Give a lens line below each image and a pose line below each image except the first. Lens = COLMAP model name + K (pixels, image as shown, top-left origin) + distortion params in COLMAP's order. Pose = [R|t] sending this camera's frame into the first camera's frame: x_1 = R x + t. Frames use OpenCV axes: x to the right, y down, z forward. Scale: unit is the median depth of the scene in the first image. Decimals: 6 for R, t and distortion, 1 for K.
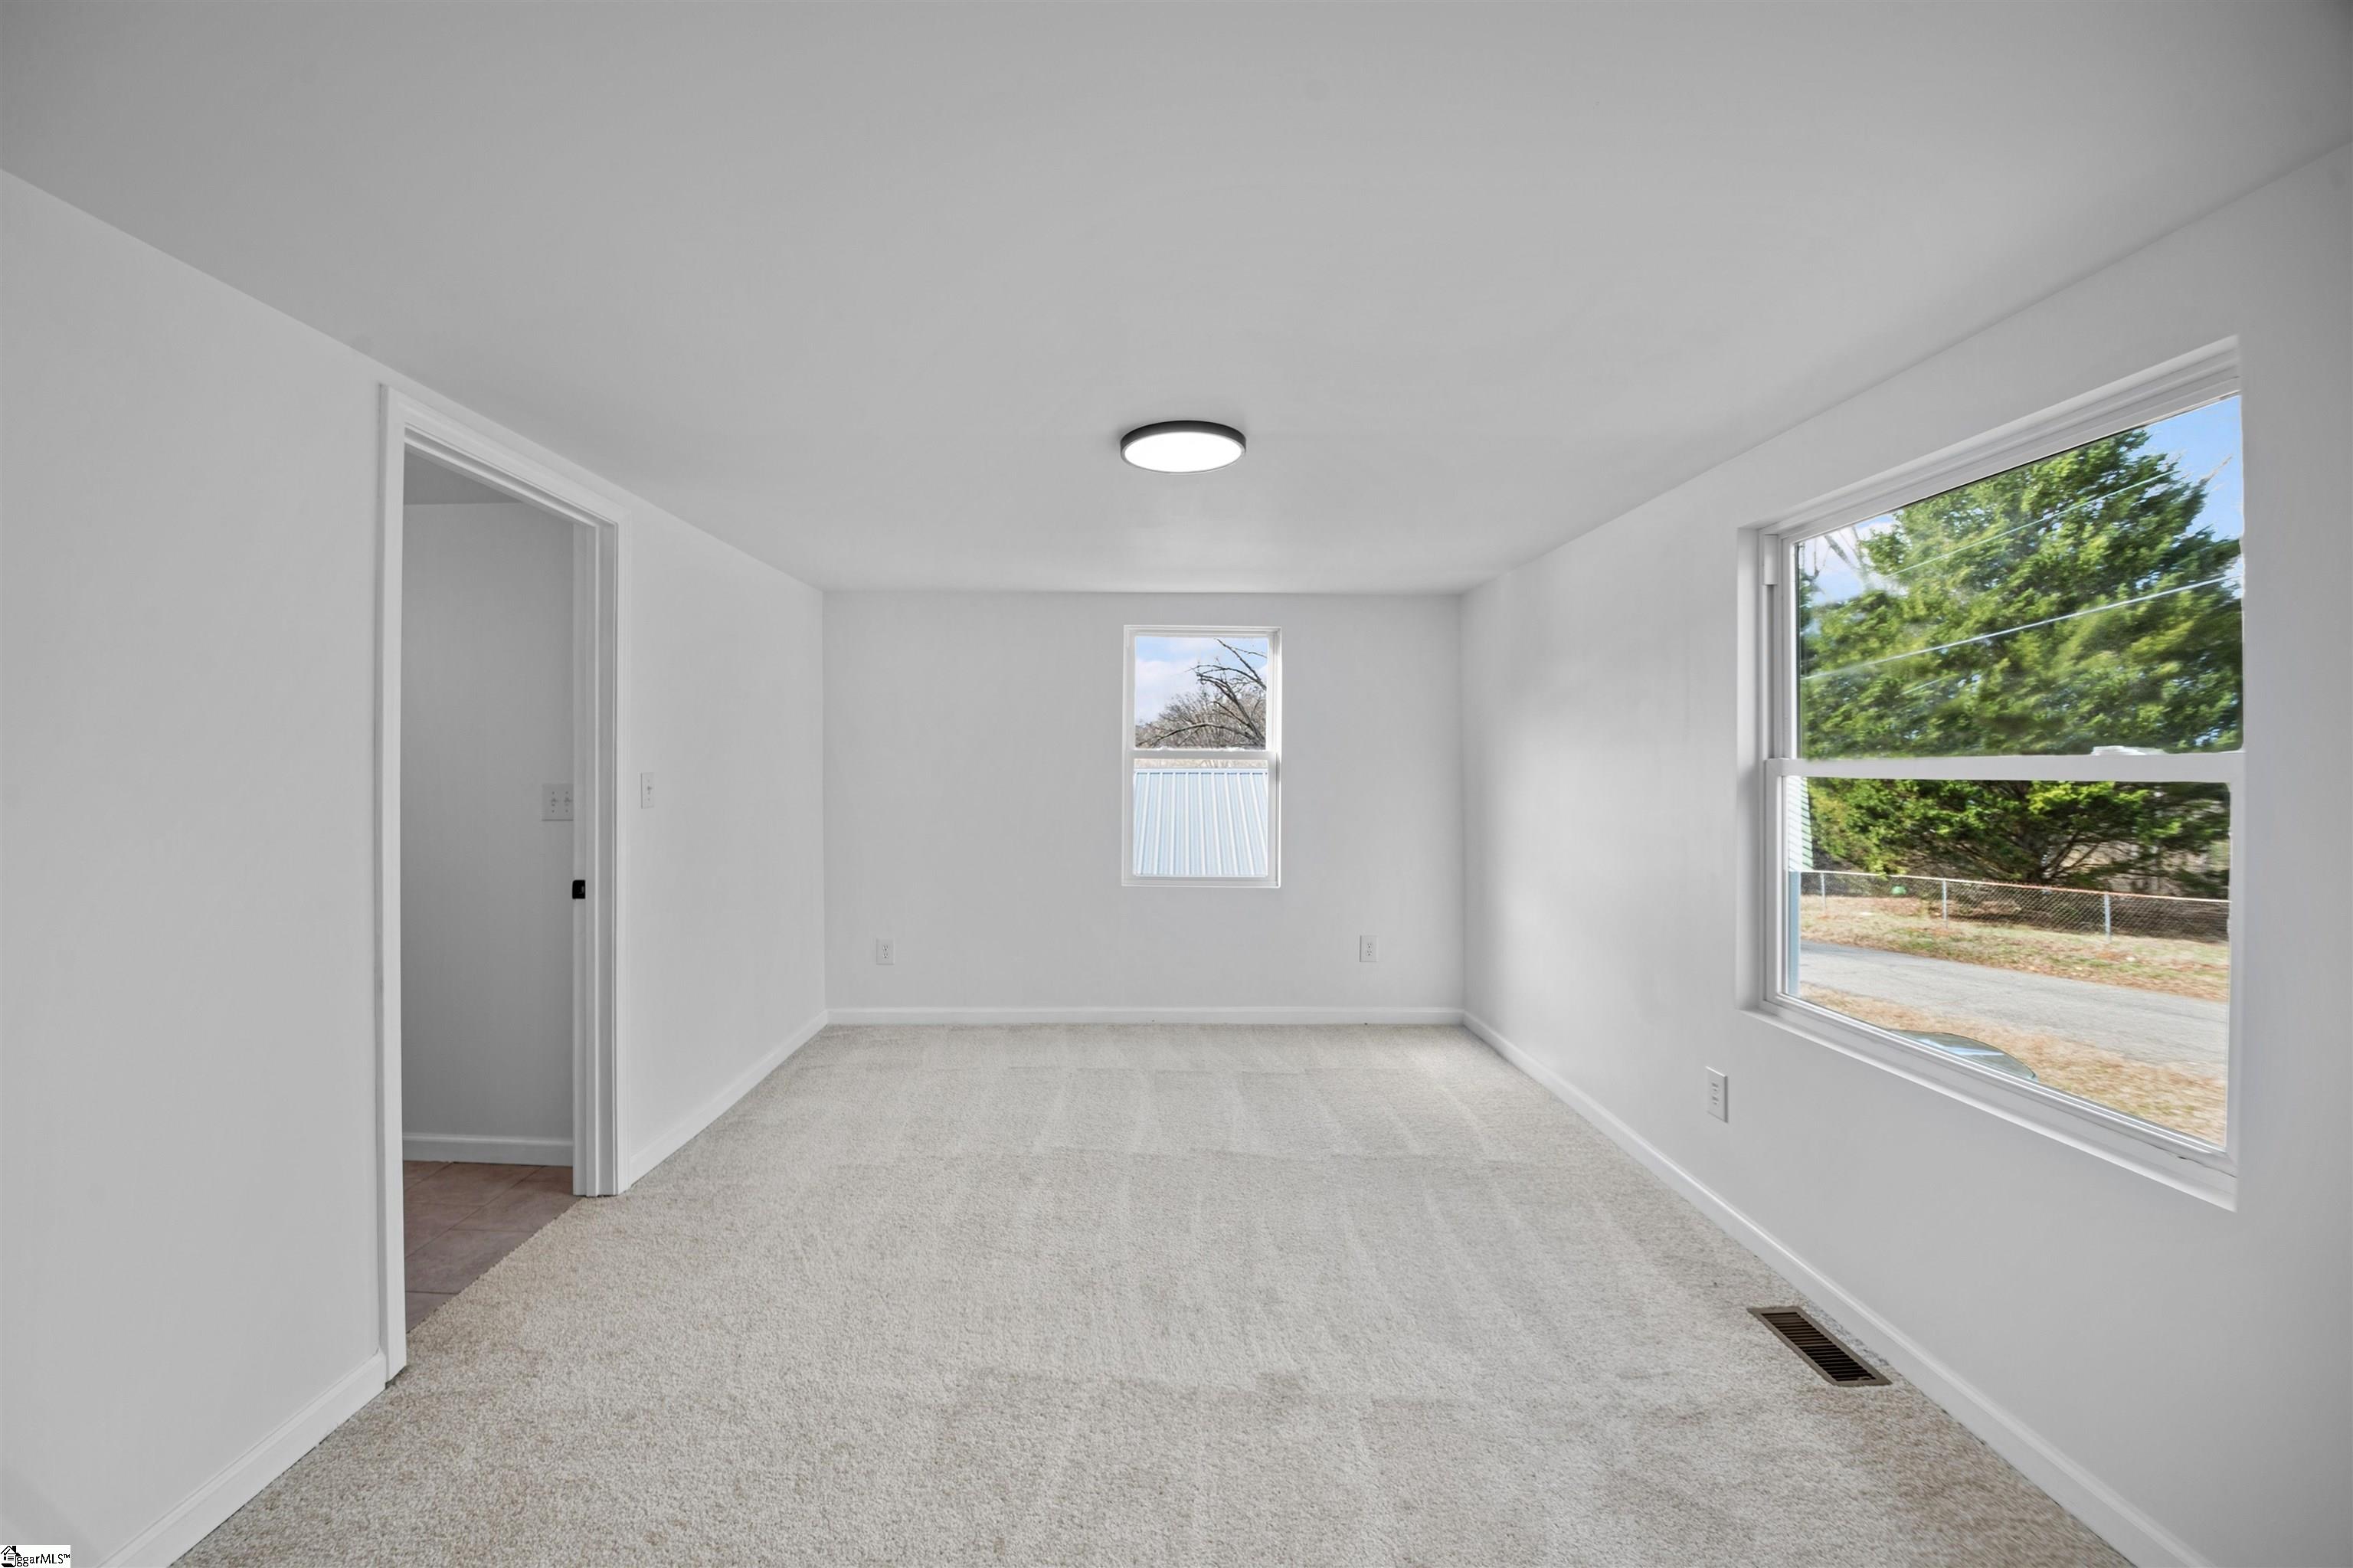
lens RADIAL K [[937.5, 0, 1176.5], [0, 937.5, 784.0], [0, 0, 1]] dist [-0.000858, -0.017749]
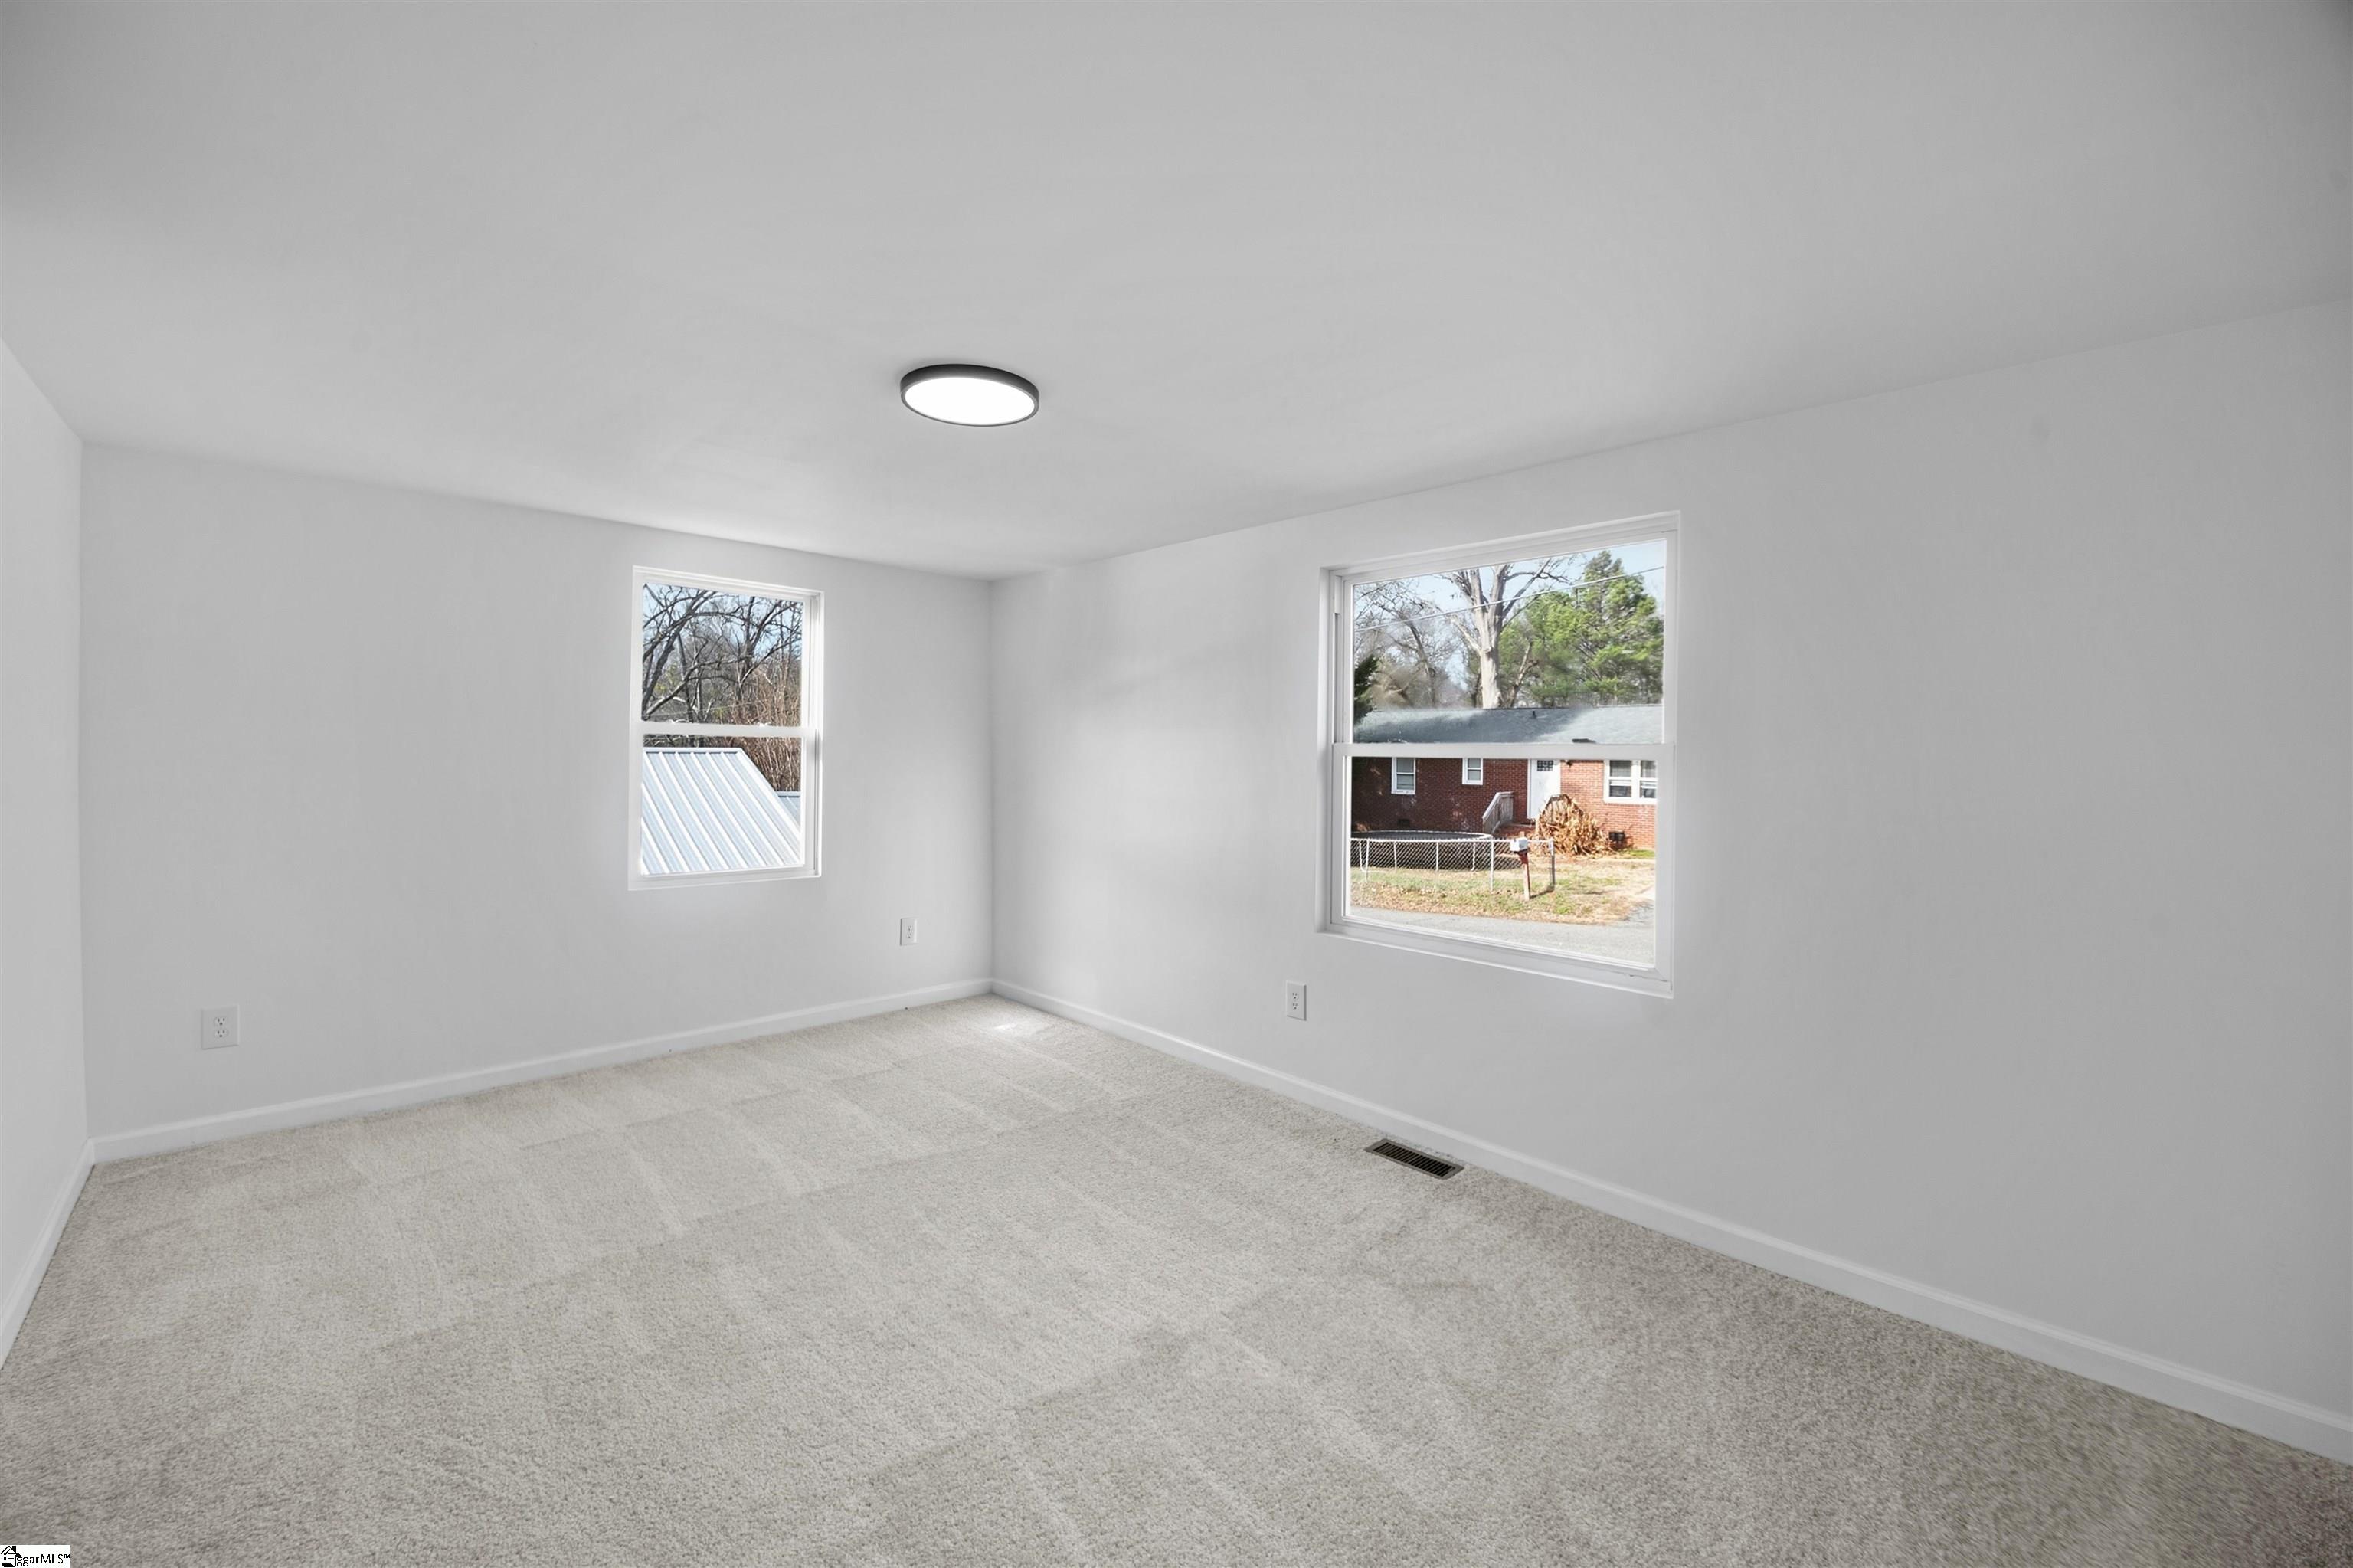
lens RADIAL K [[923.9, 0, 1177.5], [0, 923.9, 772.4], [0, 0, 1]] dist [-0.012775, -0.005758]
pose [[0.732409, -0.010086, 0.680790, -0.370105], [0.004010, 0.999937, 0.010500, 0.000540], [-0.680853, -0.004960, 0.732403, 0.155859]]
